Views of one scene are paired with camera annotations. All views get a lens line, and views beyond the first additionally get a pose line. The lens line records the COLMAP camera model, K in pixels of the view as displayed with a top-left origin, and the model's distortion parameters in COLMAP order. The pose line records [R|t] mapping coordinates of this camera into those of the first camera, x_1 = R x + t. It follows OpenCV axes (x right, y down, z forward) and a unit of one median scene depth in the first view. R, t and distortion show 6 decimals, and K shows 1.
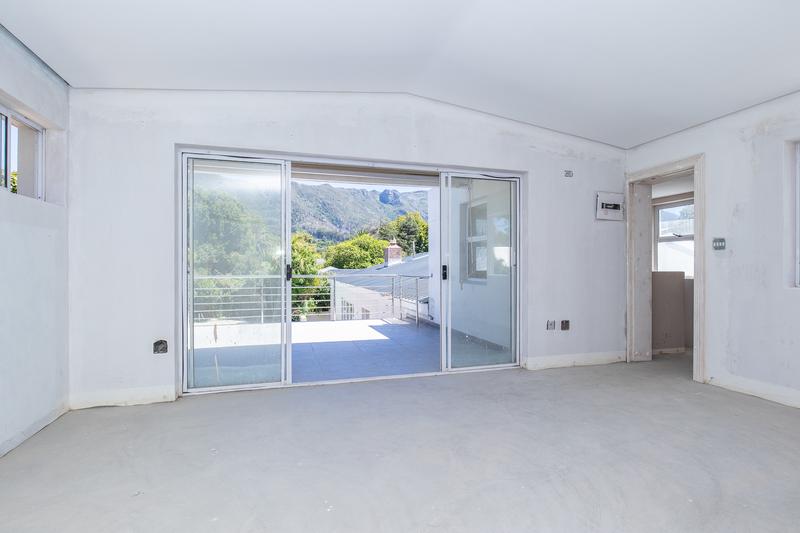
lens RADIAL K [[407.0, 0, 395.3], [0, 407.0, 259.5], [0, 0, 1]] dist [0.002610, -0.001118]
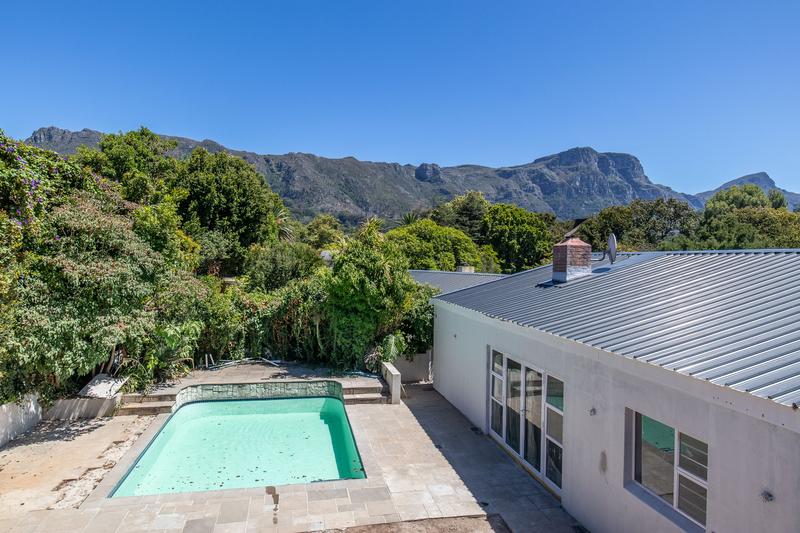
lens RADIAL K [[498.8, 0, 405.6], [0, 498.8, 268.5], [0, 0, 1]] dist [-0.009471, 0.000561]
pose [[0.998349, 0.012881, -0.055977, -0.093182], [-0.010779, 0.999231, 0.037691, -0.010580], [0.056420, -0.037025, 0.997720, 0.182670]]
